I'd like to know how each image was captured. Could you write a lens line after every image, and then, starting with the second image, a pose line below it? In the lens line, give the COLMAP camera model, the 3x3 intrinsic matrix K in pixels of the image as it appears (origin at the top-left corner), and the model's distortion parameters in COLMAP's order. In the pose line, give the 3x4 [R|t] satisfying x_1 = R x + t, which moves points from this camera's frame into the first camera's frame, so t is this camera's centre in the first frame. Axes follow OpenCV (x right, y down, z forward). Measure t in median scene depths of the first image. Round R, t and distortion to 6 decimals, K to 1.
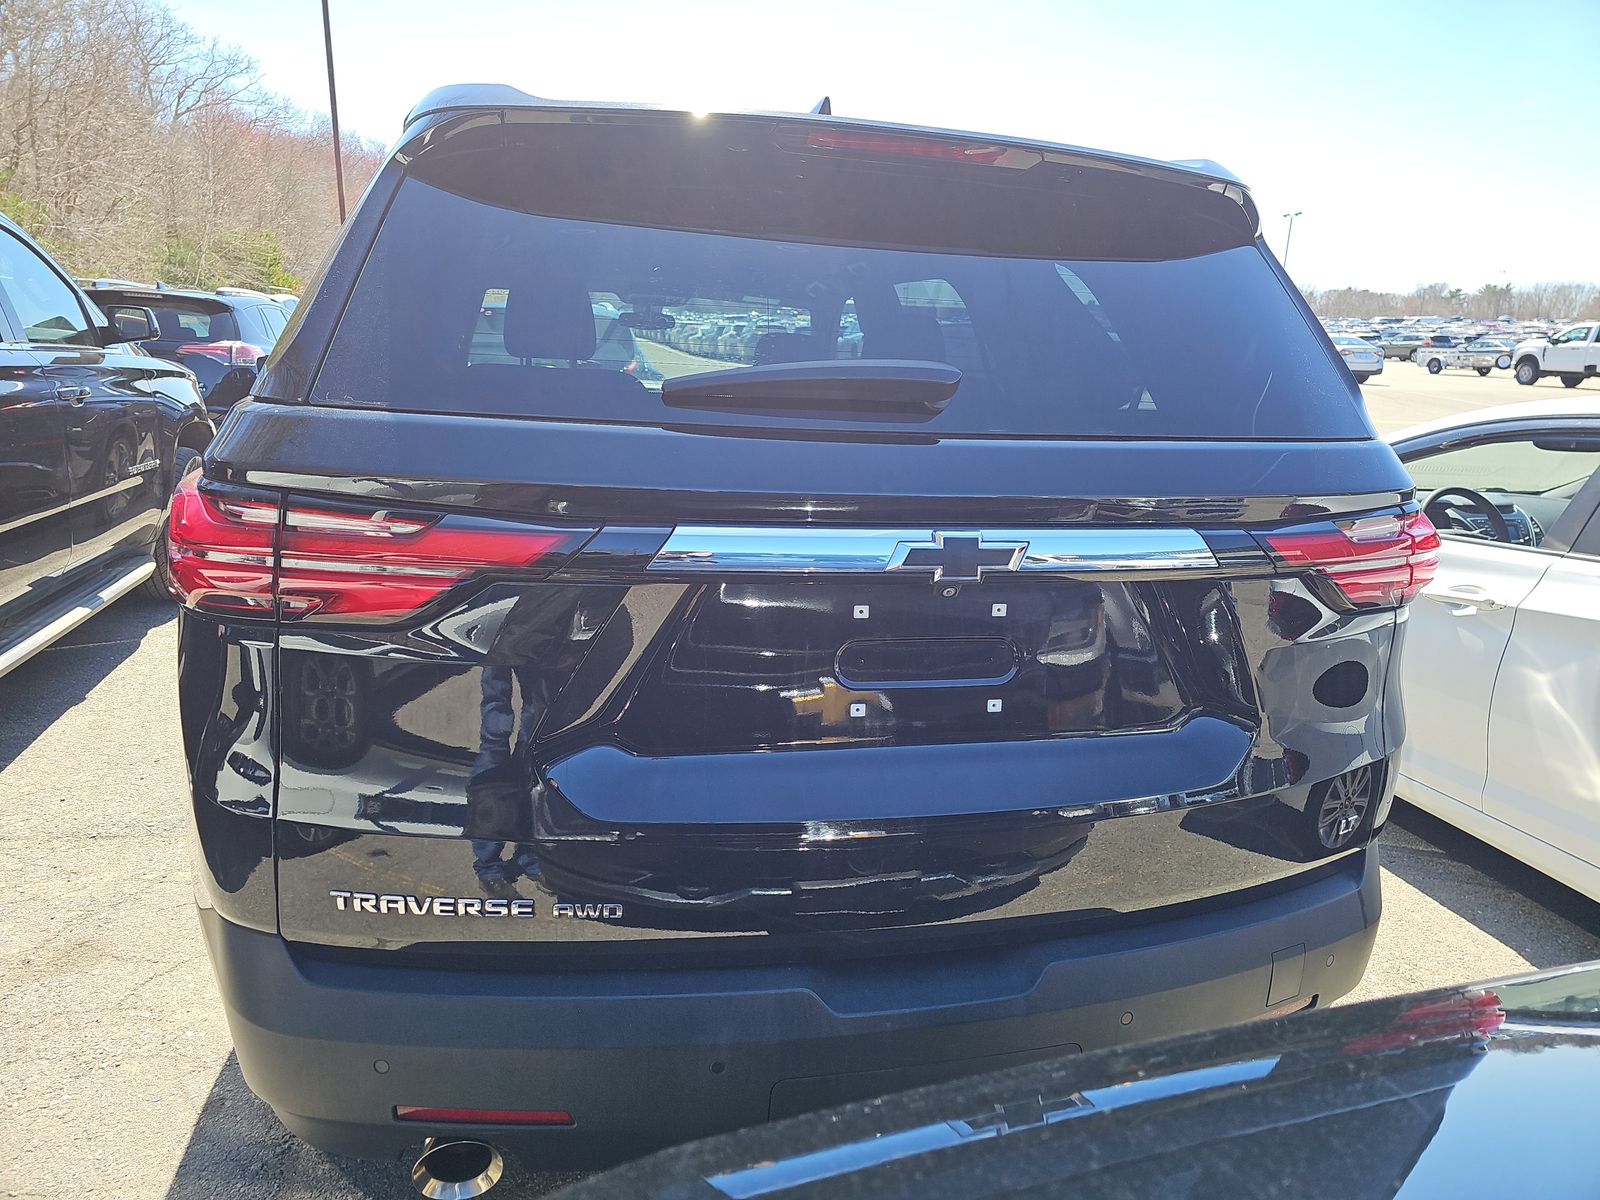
lens RADIAL K [[924.2, 0, 800.0], [0, 924.2, 600.0], [0, 0, 1]] dist [0.000570, -0.000796]
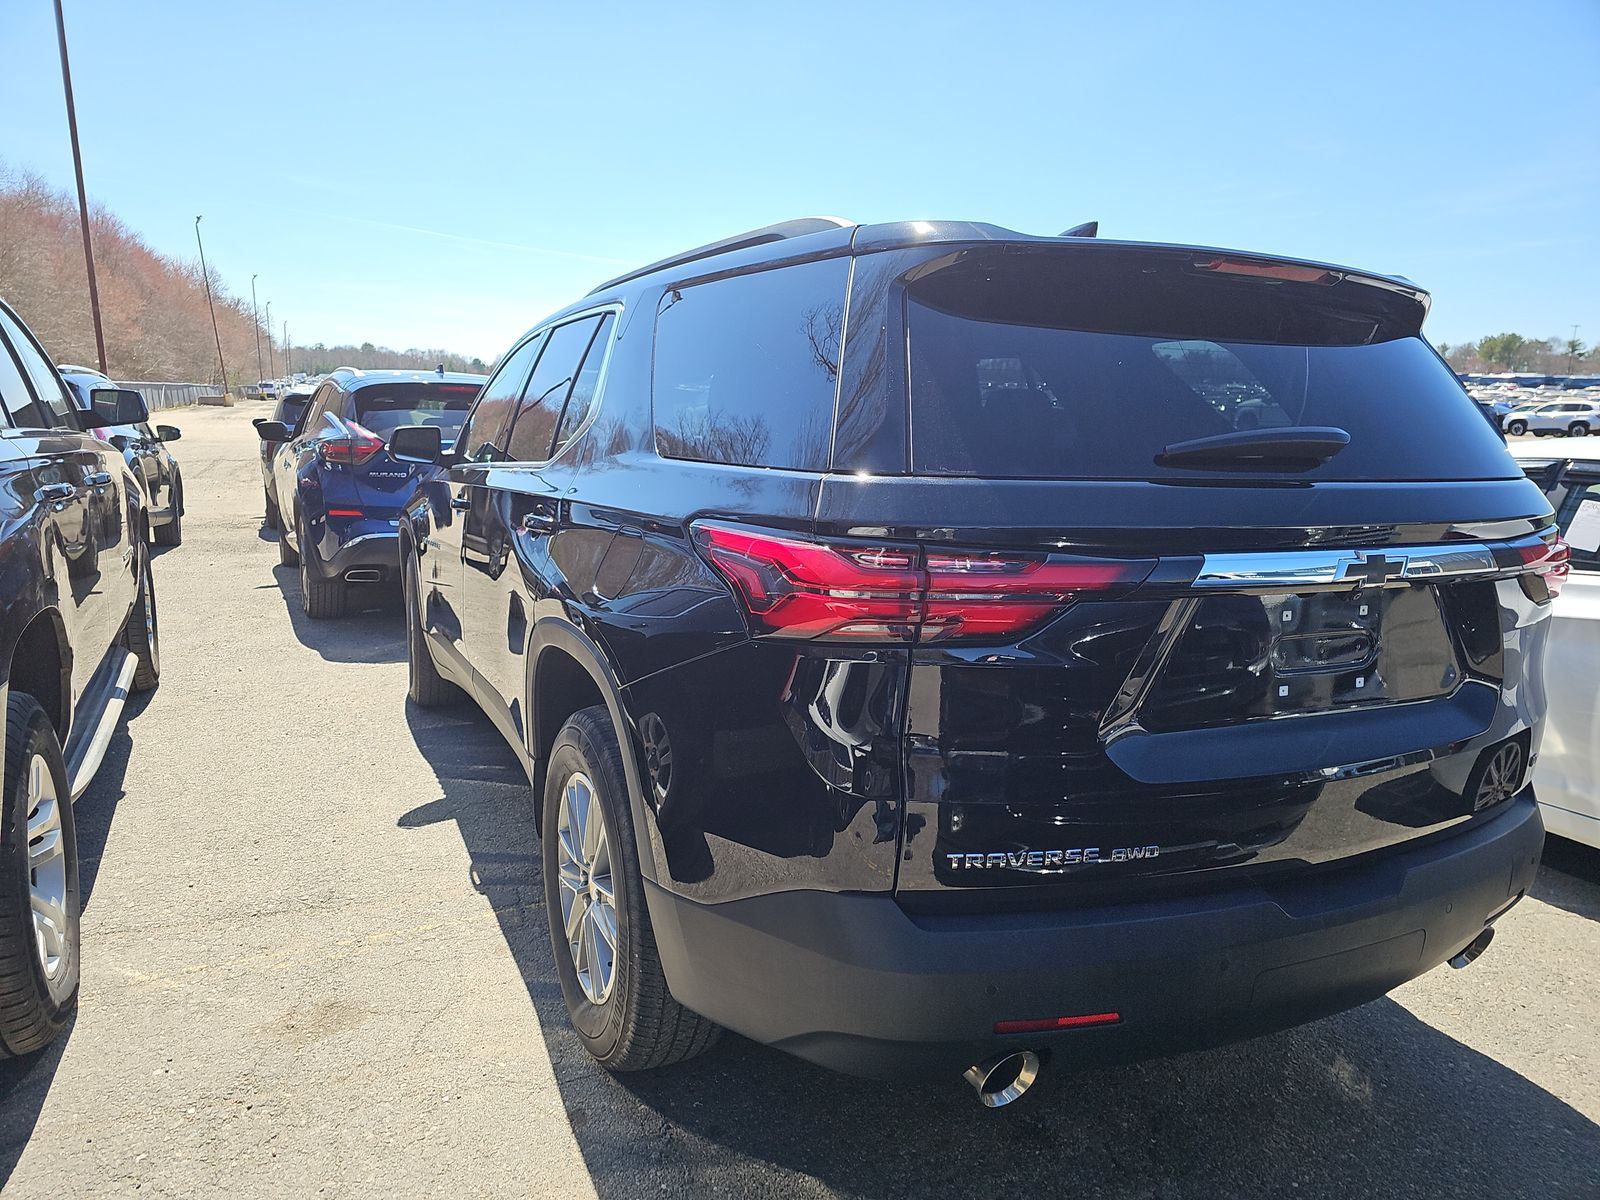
lens RADIAL K [[924.2, 0, 800.0], [0, 924.2, 600.0], [0, 0, 1]] dist [0.000570, -0.000796]
pose [[0.985741, -0.046708, 0.161659, -0.887948], [0.053762, 0.997771, -0.039541, 0.008301], [-0.159451, 0.047668, 0.986054, -0.222399]]
